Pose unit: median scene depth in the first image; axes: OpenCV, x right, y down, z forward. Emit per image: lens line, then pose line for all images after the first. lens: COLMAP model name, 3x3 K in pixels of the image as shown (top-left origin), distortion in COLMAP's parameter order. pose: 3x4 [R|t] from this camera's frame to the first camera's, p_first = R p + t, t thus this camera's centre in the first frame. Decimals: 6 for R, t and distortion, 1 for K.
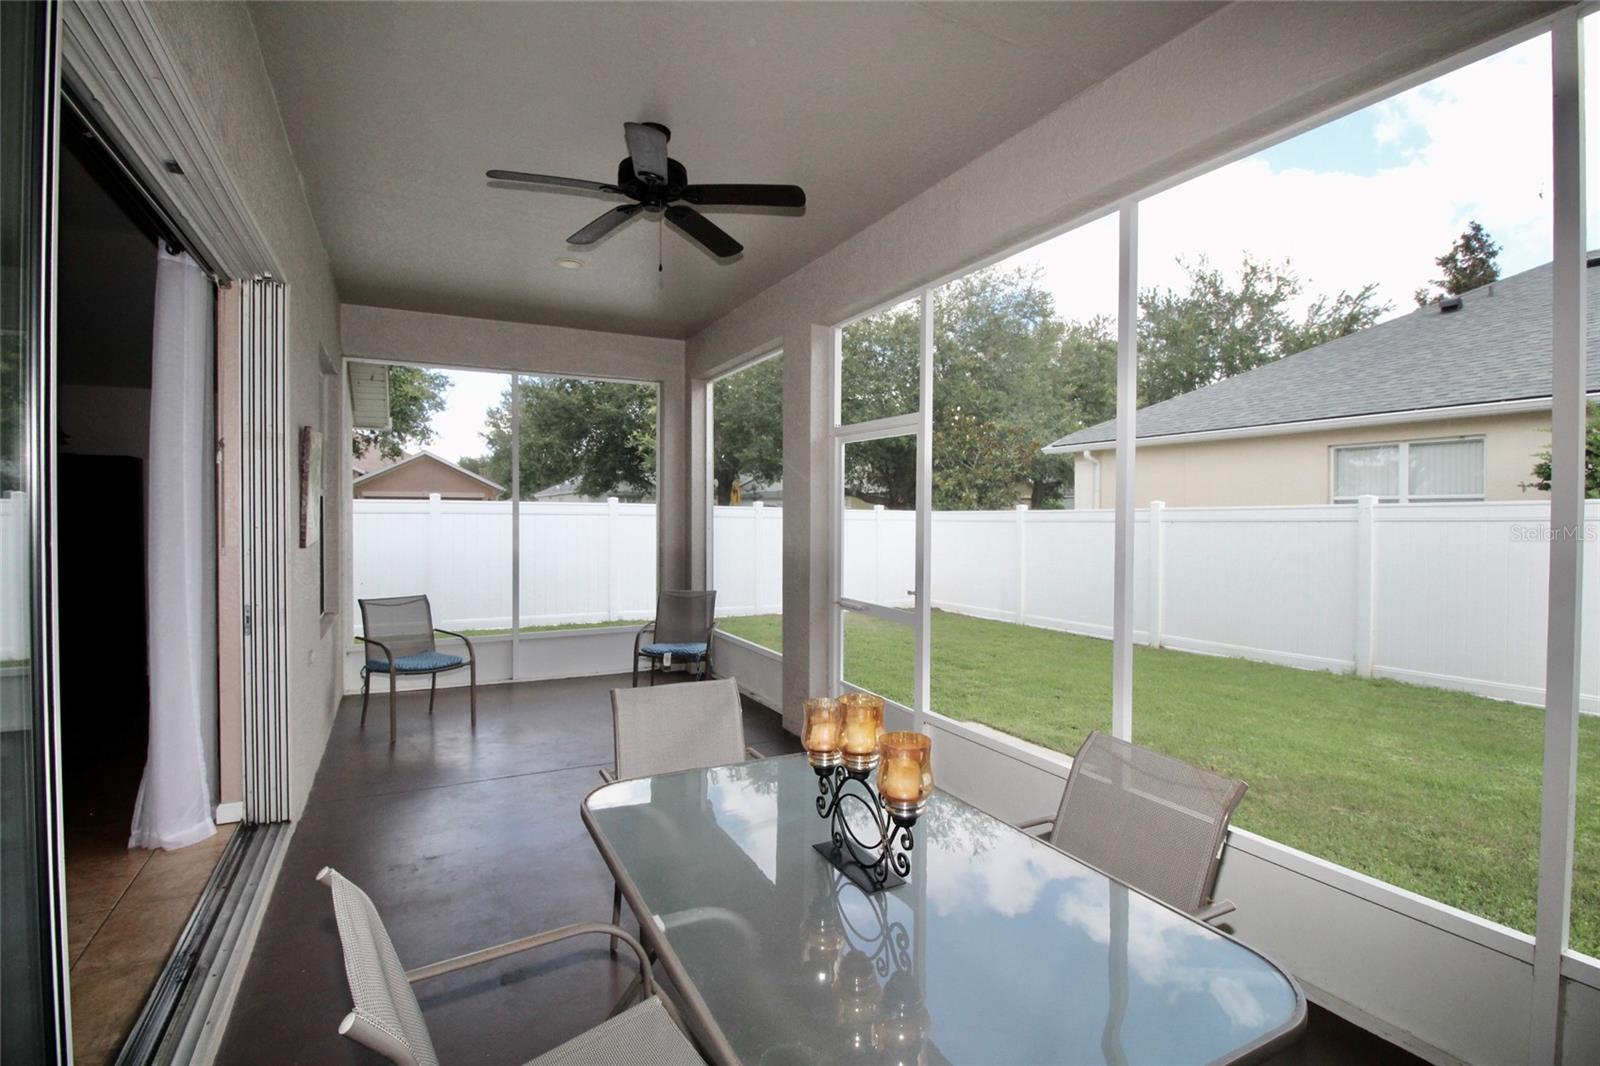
lens RADIAL K [[740.1, 0, 801.2], [0, 740.1, 520.5], [0, 0, 1]] dist [0.000323, -0.013254]
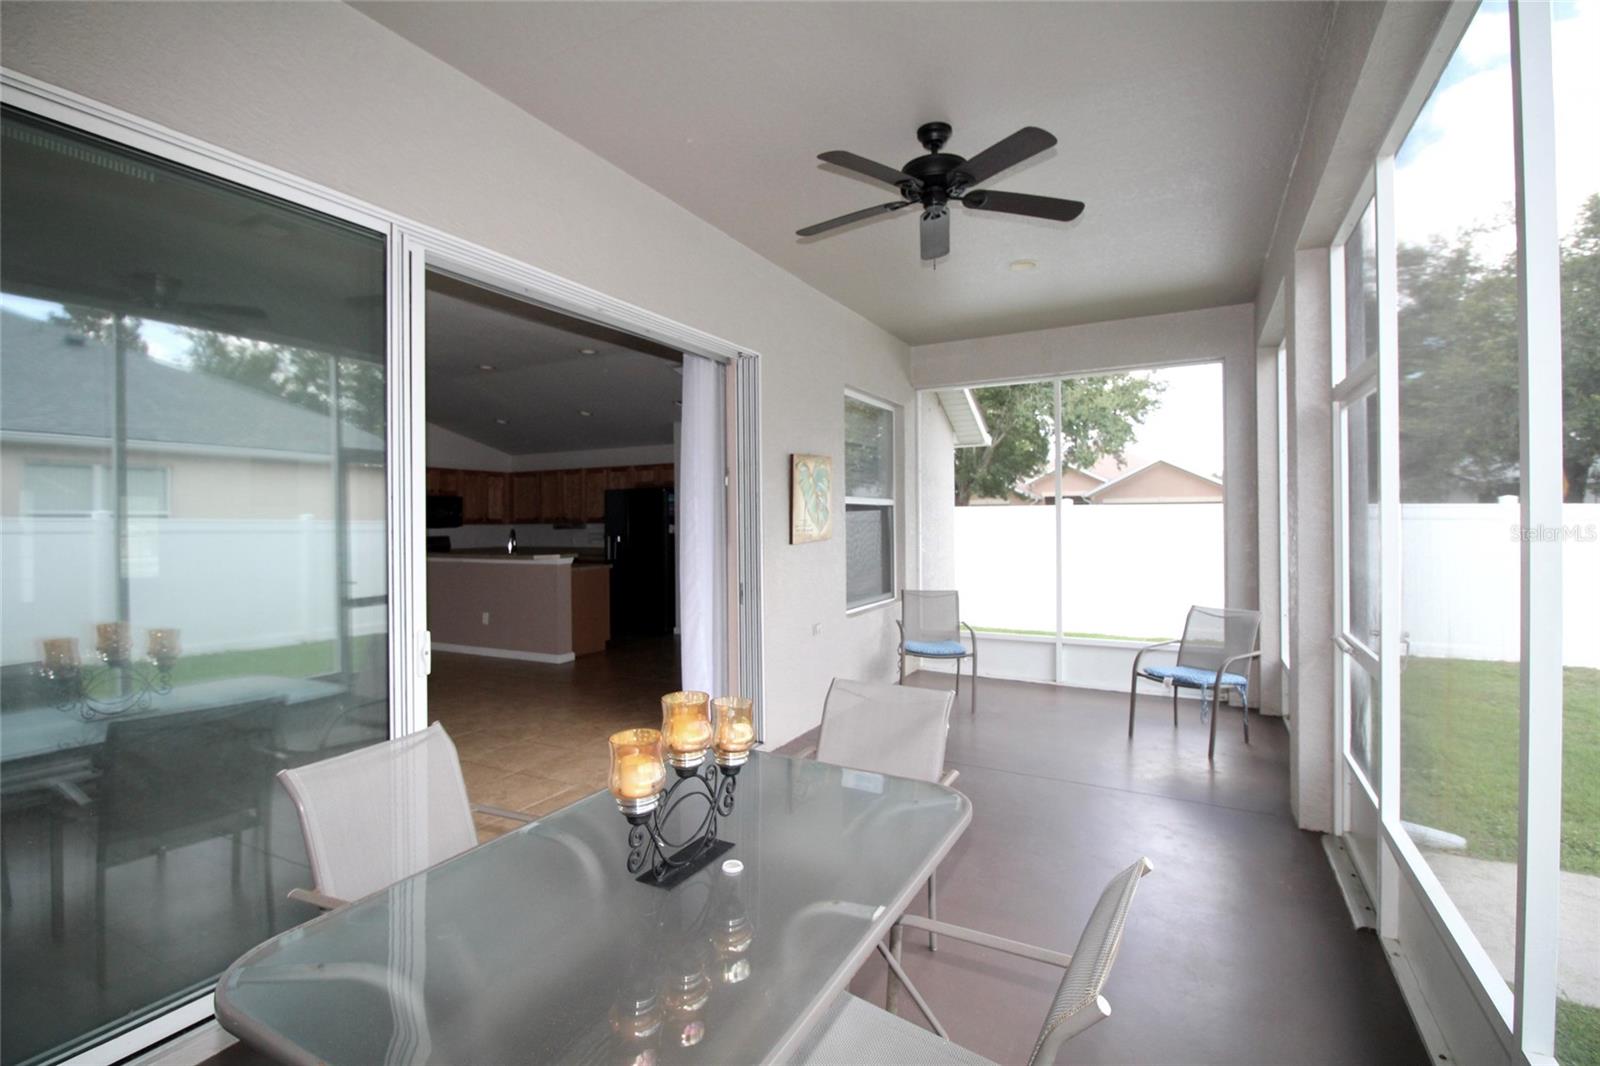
lens RADIAL K [[740.1, 0, 801.2], [0, 740.1, 520.5], [0, 0, 1]] dist [0.000323, -0.013254]
pose [[0.562143, -0.007583, -0.827005, 0.311181], [0.001288, 0.999965, -0.008294, 0.003394], [0.827039, 0.003598, 0.562133, 0.178307]]
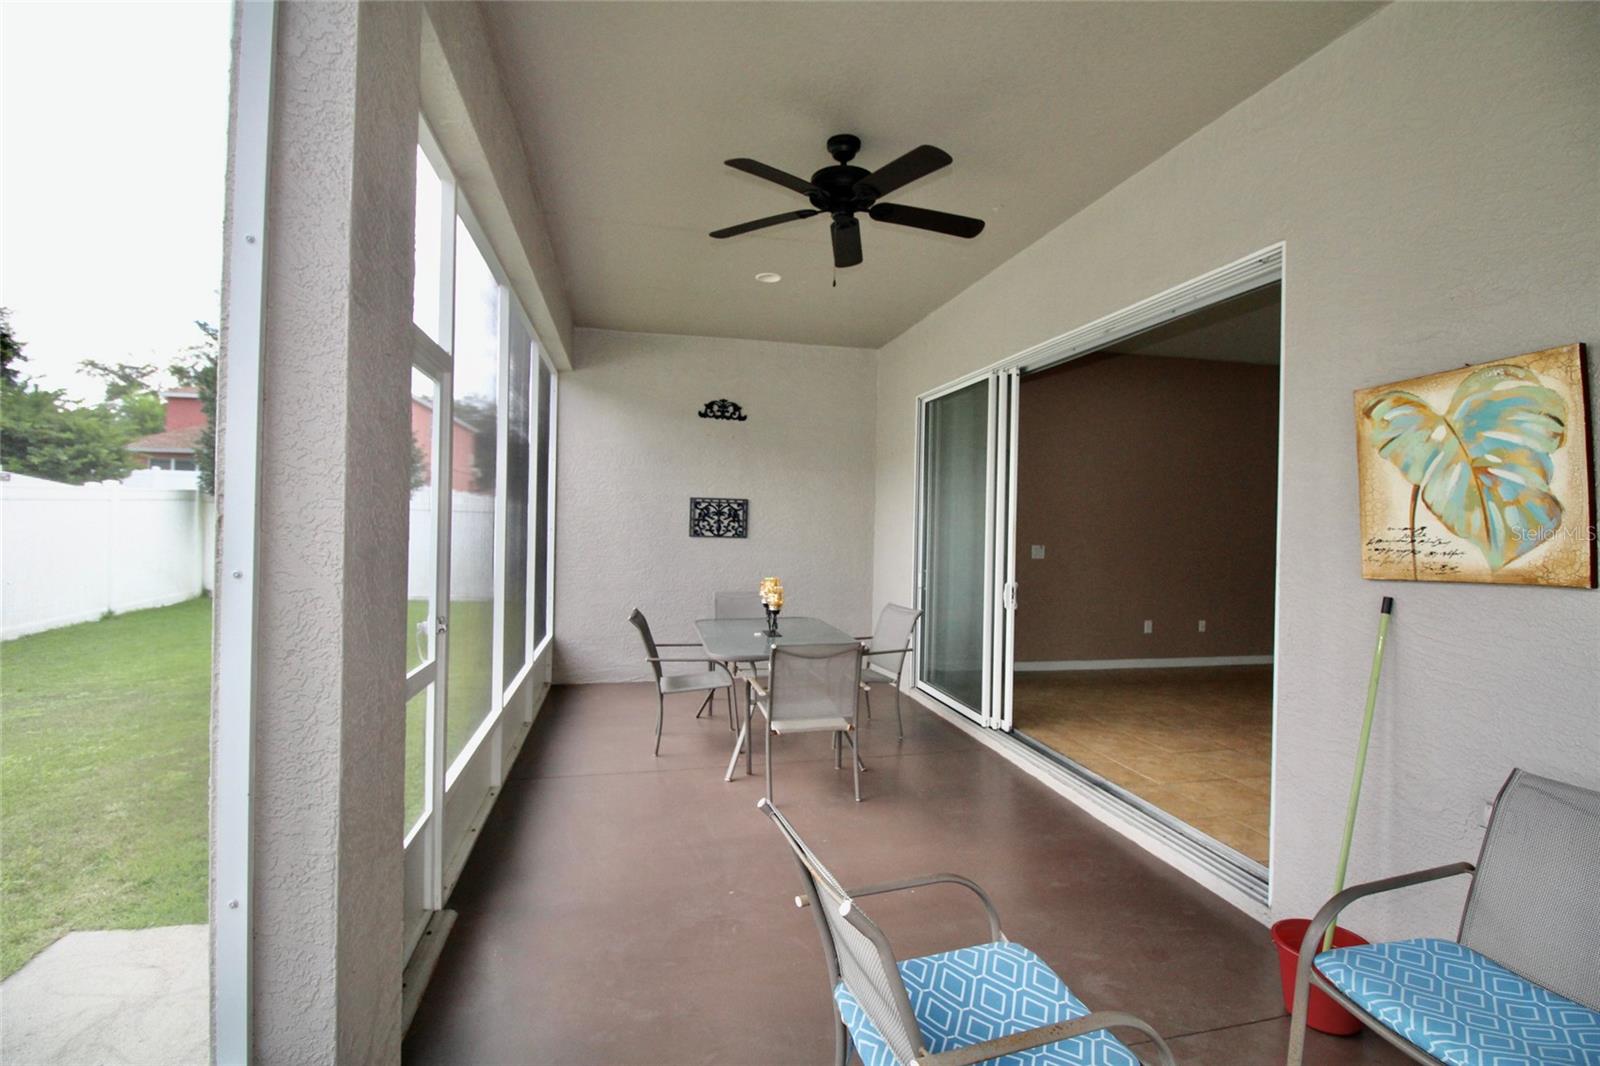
lens RADIAL K [[740.1, 0, 801.2], [0, 740.1, 520.5], [0, 0, 1]] dist [0.000323, -0.013254]
pose [[-0.964736, -0.021121, 0.262369, -0.263119], [-0.019522, 0.999772, 0.008701, -0.006400], [-0.262493, 0.003273, -0.964928, 1.224973]]
